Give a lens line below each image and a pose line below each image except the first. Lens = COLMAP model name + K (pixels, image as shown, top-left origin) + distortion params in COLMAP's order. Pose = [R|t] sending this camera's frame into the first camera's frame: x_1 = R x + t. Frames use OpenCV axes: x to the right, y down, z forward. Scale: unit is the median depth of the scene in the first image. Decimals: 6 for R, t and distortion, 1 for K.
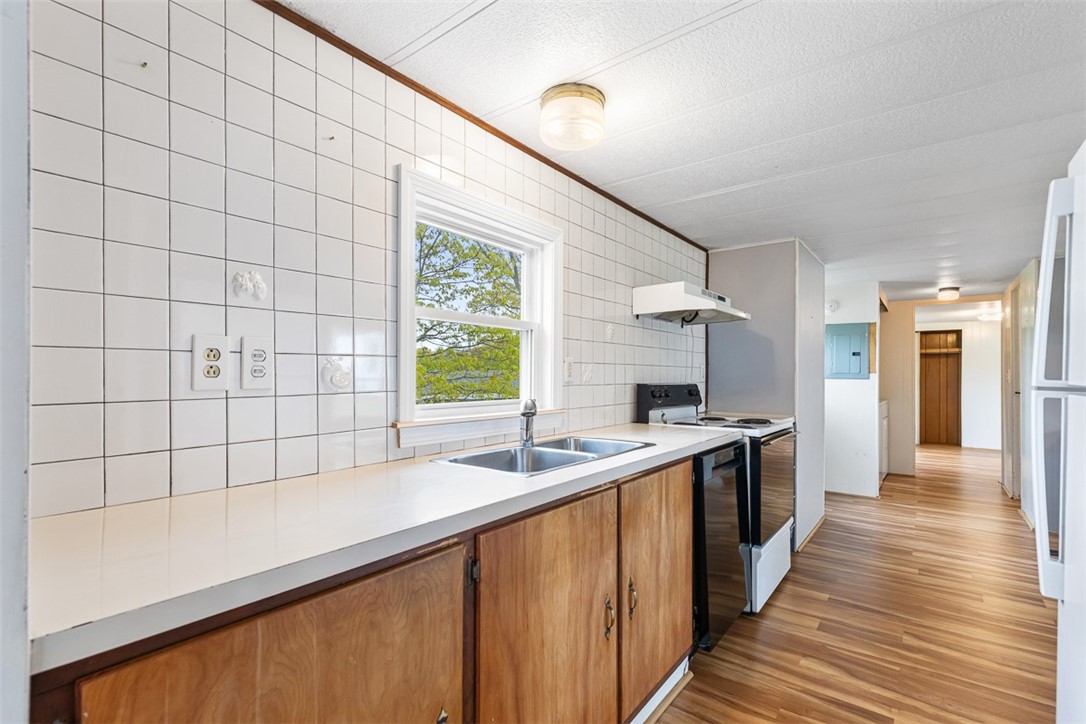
lens RADIAL K [[496.2, 0, 540.2], [0, 496.2, 373.8], [0, 0, 1]] dist [0.008919, -0.000191]
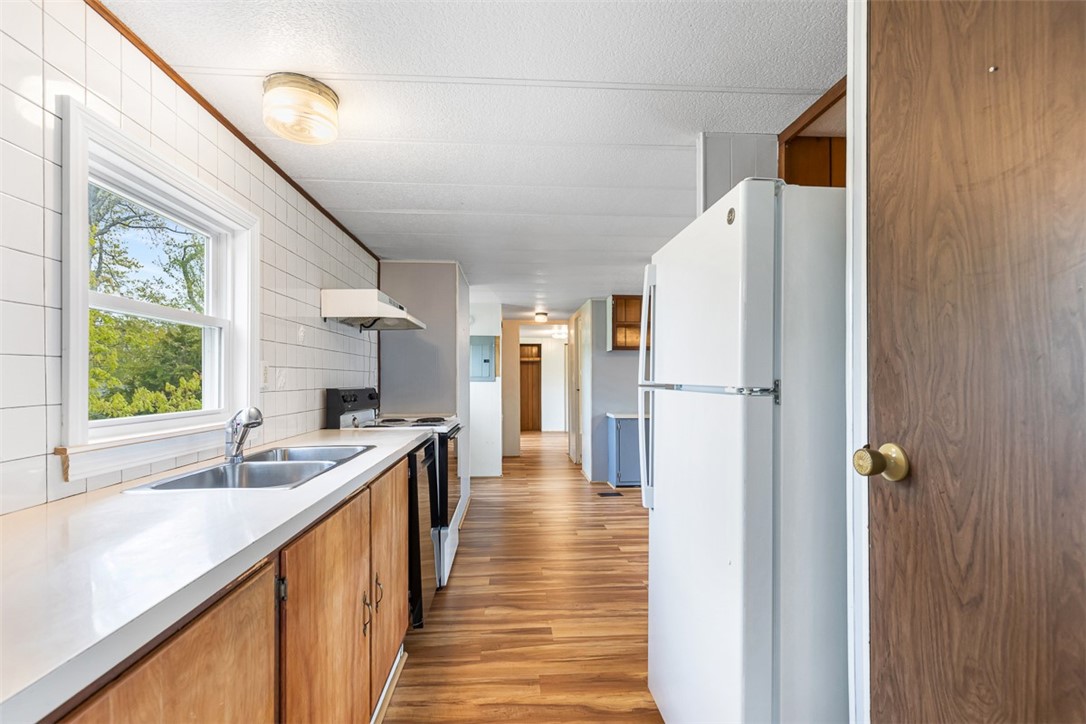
lens RADIAL K [[501.4, 0, 541.7], [0, 501.4, 375.5], [0, 0, 1]] dist [0.014614, -0.000394]
pose [[0.747288, -0.002054, 0.664497, -0.143116], [0.004939, 0.999985, -0.002464, -0.001183], [-0.664481, 0.005124, 0.747287, -0.015491]]
